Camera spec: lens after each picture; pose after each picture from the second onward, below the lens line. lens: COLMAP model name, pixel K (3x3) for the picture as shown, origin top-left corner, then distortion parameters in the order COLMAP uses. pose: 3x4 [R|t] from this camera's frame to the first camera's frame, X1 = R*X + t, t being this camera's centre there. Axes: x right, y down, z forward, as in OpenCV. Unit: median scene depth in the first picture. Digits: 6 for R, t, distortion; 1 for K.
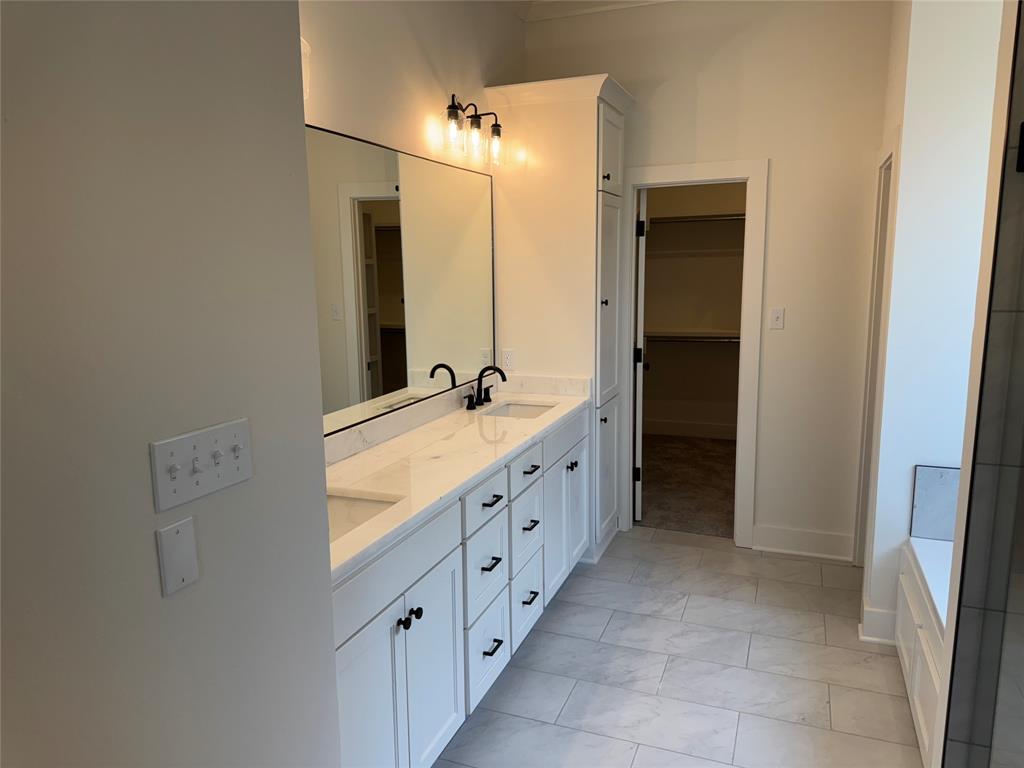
lens RADIAL K [[713.5, 0, 512.0], [0, 713.5, 384.0], [0, 0, 1]] dist [0.086312, -0.117744]
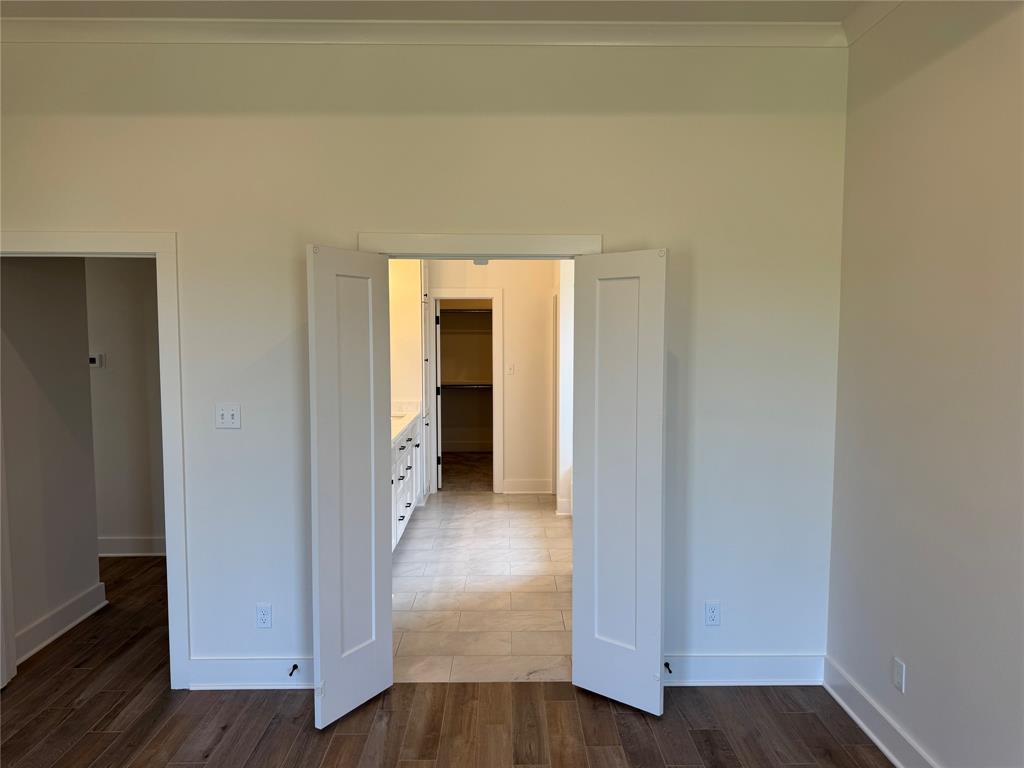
lens RADIAL K [[735.5, 0, 512.0], [0, 735.5, 384.0], [0, 0, 1]] dist [0.014701, 0.000514]
pose [[0.923901, -0.012401, 0.382432, -0.388467], [0.050785, 0.994607, -0.090436, 0.129250], [-0.379248, 0.102976, 0.919547, -0.821791]]
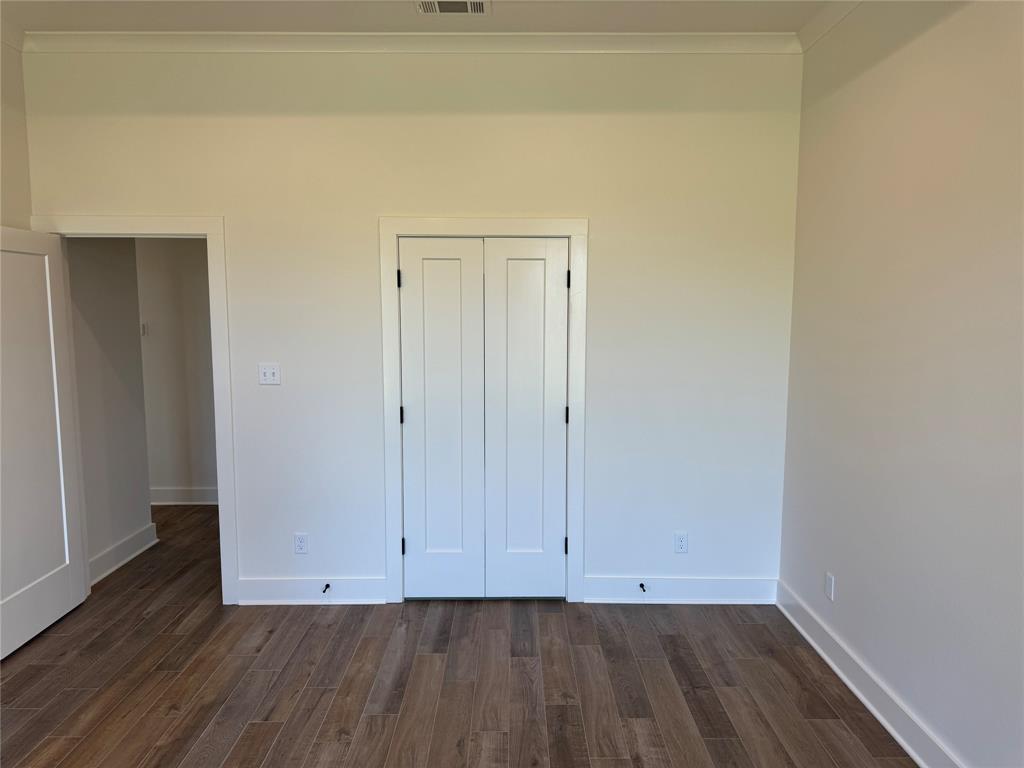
lens RADIAL K [[713.5, 0, 512.0], [0, 713.5, 384.0], [0, 0, 1]] dist [0.086312, -0.117744]
pose [[0.927049, -0.024475, 0.374140, -0.460147], [0.049101, 0.997198, -0.056431, 0.181611], [-0.371711, 0.070685, 0.925654, -1.039160]]
